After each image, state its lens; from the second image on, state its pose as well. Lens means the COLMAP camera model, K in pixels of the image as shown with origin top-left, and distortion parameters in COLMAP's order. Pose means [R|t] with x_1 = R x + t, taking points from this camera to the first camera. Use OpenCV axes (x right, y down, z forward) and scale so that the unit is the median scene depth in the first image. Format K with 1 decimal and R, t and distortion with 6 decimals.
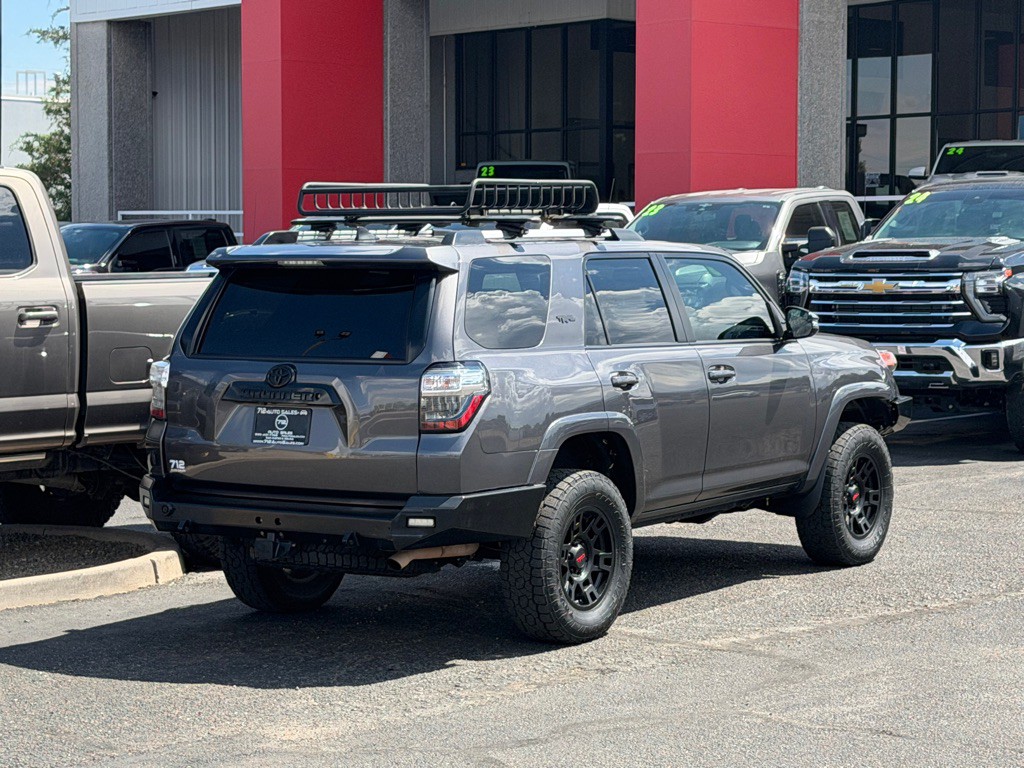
lens RADIAL K [[2370.9, 0, 545.0], [0, 2370.9, 387.4], [0, 0, 1]] dist [0.124060, 0.175716]
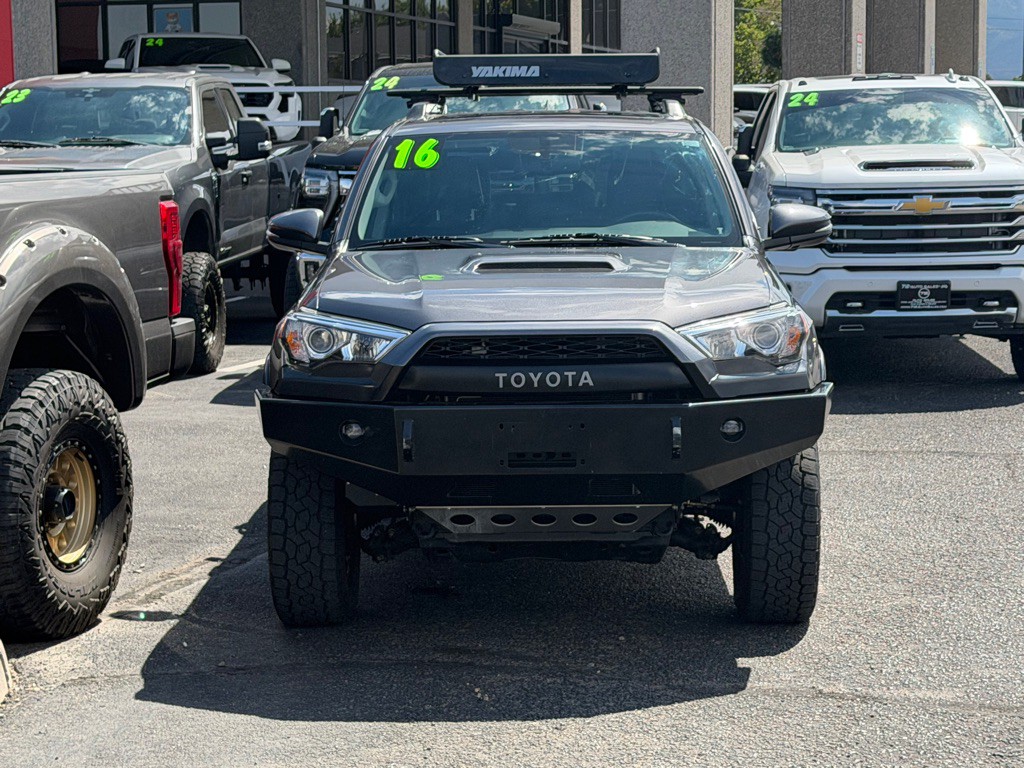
lens RADIAL K [[2219.2, 0, 551.1], [0, 2219.2, 382.5], [0, 0, 1]] dist [0.097629, 0.196249]
pose [[0.872428, -0.055612, 0.485569, -0.210438], [0.035127, 0.998071, 0.051197, -0.012207], [-0.487479, -0.027609, 0.872698, 0.301123]]
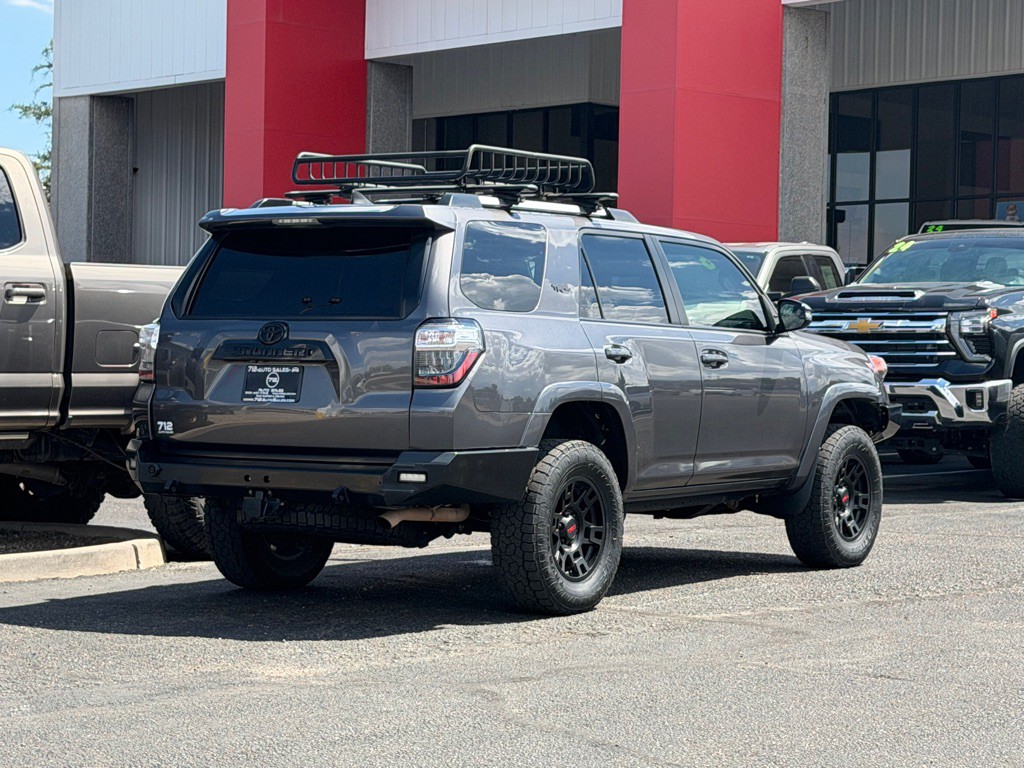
lens RADIAL K [[2370.9, 0, 545.0], [0, 2370.9, 387.4], [0, 0, 1]] dist [0.124060, 0.175716]
pose [[0.999754, 0.018546, 0.012179, -0.005286], [-0.017919, 0.998602, -0.049736, 0.036044], [-0.013084, 0.049506, 0.998688, 0.005995]]
